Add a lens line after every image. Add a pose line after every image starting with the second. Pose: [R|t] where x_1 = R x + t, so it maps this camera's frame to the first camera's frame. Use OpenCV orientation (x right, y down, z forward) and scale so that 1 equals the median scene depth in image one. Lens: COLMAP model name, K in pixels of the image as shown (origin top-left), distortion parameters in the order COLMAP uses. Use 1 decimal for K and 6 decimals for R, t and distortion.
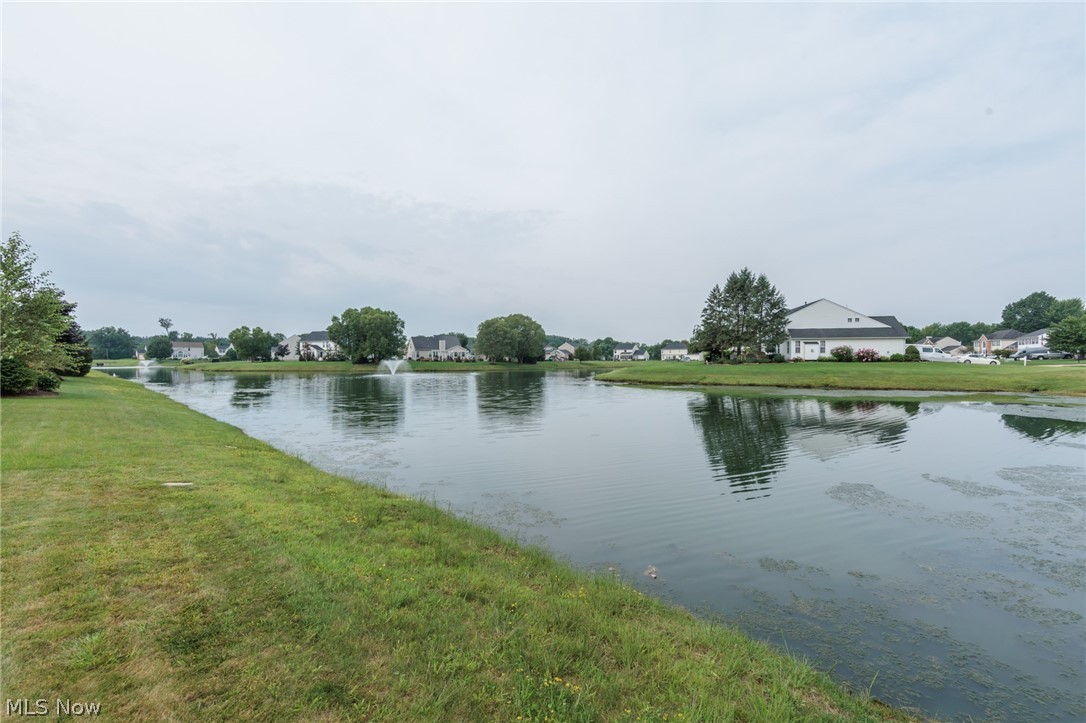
lens RADIAL K [[424.0, 0, 545.1], [0, 424.0, 360.5], [0, 0, 1]] dist [-0.002741, -0.000160]
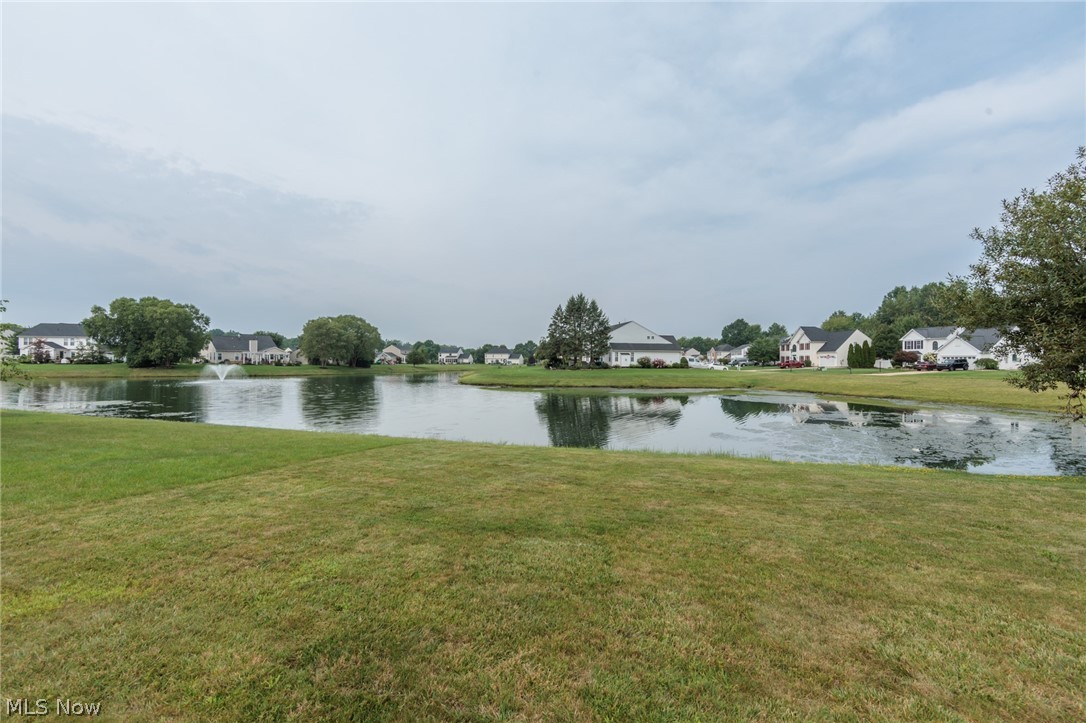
lens RADIAL K [[424.0, 0, 545.1], [0, 424.0, 360.5], [0, 0, 1]] dist [-0.002741, -0.000160]
pose [[0.904969, 0.008730, 0.425389, -0.125873], [-0.006376, 0.999955, -0.006956, -0.007493], [-0.425431, 0.003583, 0.904984, -0.075336]]
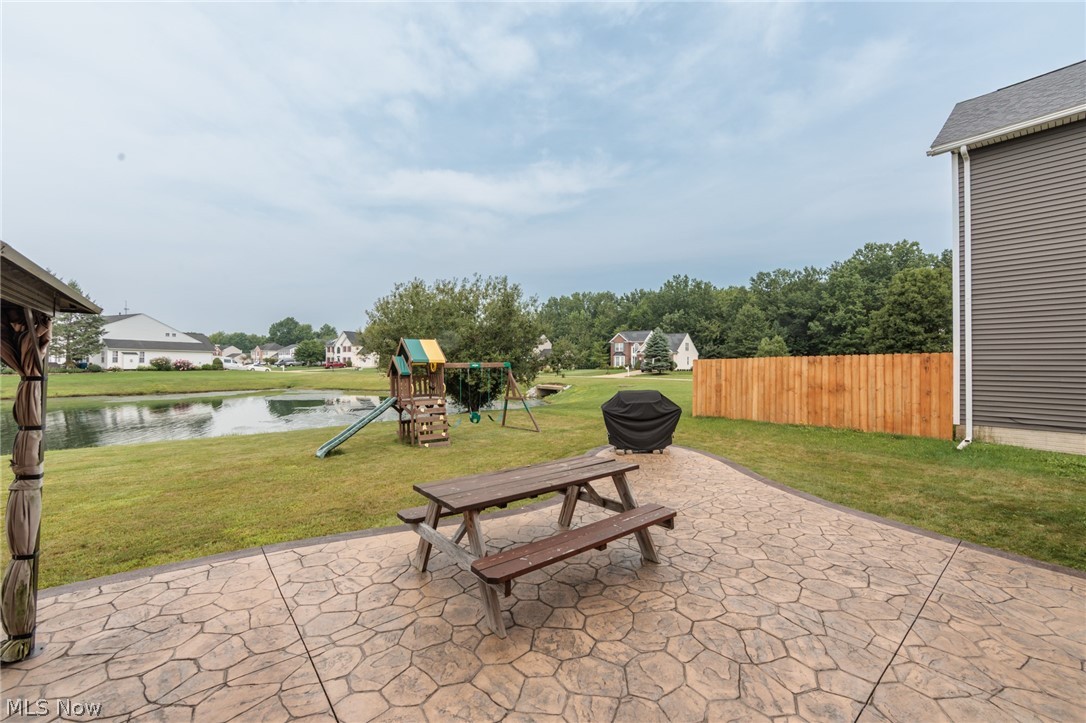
lens RADIAL K [[426.1, 0, 549.0], [0, 426.1, 359.3], [0, 0, 1]] dist [-0.003221, -0.000181]
pose [[0.159032, 0.013671, 0.987179, -0.204199], [-0.005563, 0.999901, -0.012950, -0.013710], [-0.987258, -0.003433, 0.159092, -0.171571]]
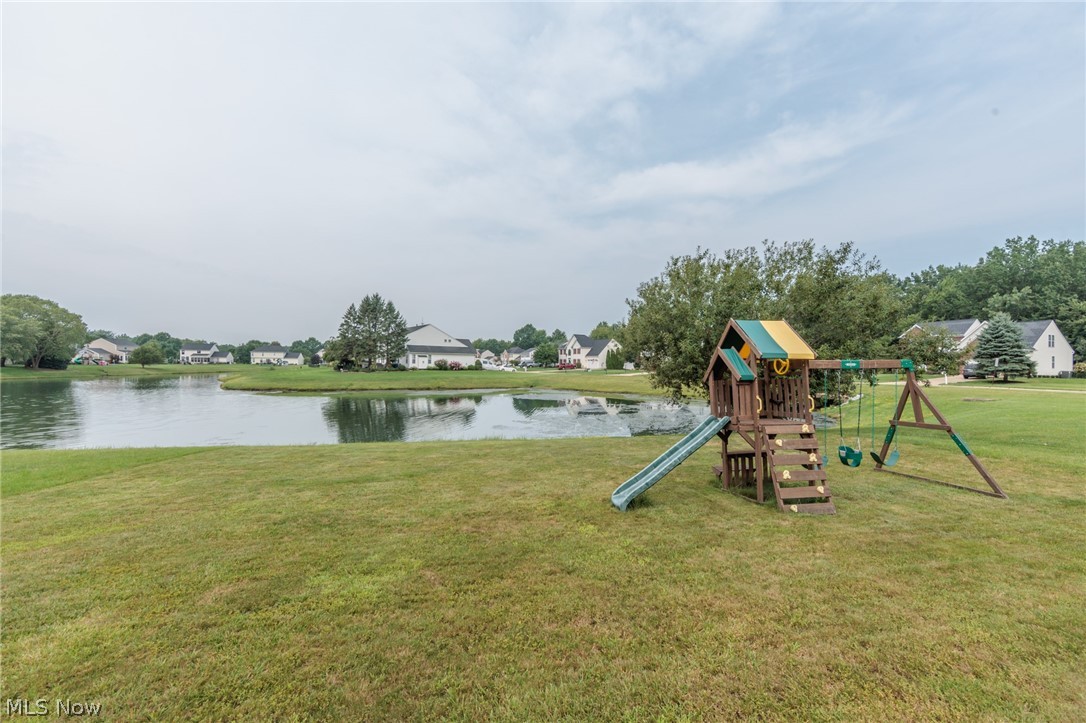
lens RADIAL K [[431.0, 0, 543.0], [0, 431.0, 361.5], [0, 0, 1]] dist [0.001195, -0.000148]
pose [[0.621795, 0.013150, 0.783070, -0.159766], [-0.010279, 0.999910, -0.008629, -0.012427], [-0.783113, -0.002683, 0.621874, -0.120400]]
